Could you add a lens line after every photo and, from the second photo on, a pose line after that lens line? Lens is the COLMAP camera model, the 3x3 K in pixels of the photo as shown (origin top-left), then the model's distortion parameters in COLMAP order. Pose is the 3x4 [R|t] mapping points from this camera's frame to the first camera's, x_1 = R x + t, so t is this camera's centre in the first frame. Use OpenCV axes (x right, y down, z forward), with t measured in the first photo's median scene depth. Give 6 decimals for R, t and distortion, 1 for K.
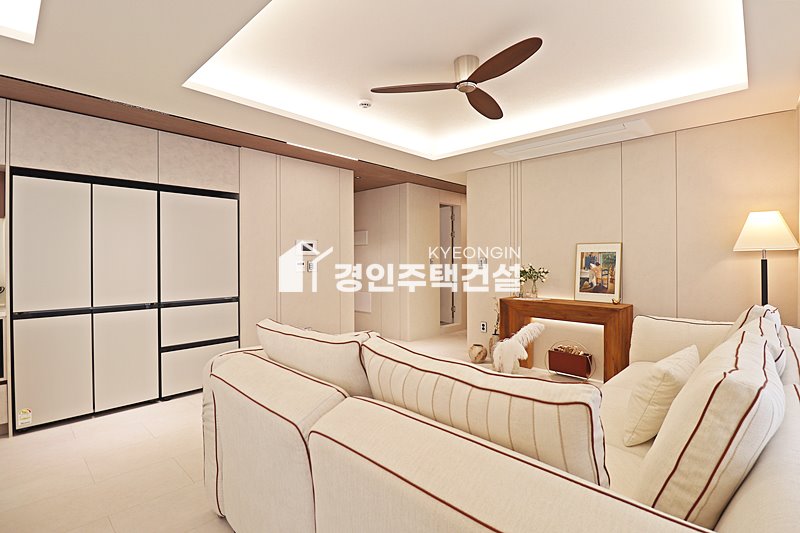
lens RADIAL K [[380.8, 0, 407.1], [0, 380.8, 260.1], [0, 0, 1]] dist [0.001059, -0.014980]
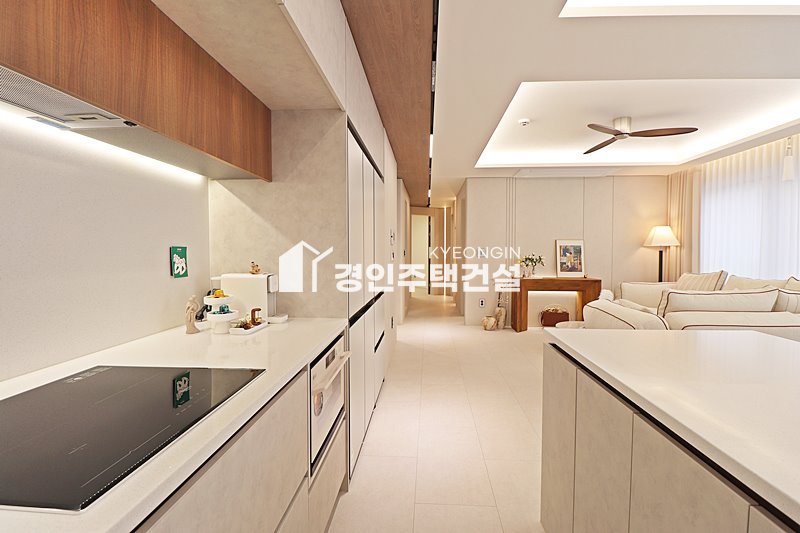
lens RADIAL K [[368.9, 0, 405.8], [0, 368.9, 261.8], [0, 0, 1]] dist [-0.001232, -0.013276]
pose [[0.773951, -0.014899, 0.633070, -1.094159], [-0.002695, 0.999637, 0.026821, 0.007770], [-0.633239, -0.022464, 0.773630, 0.294240]]
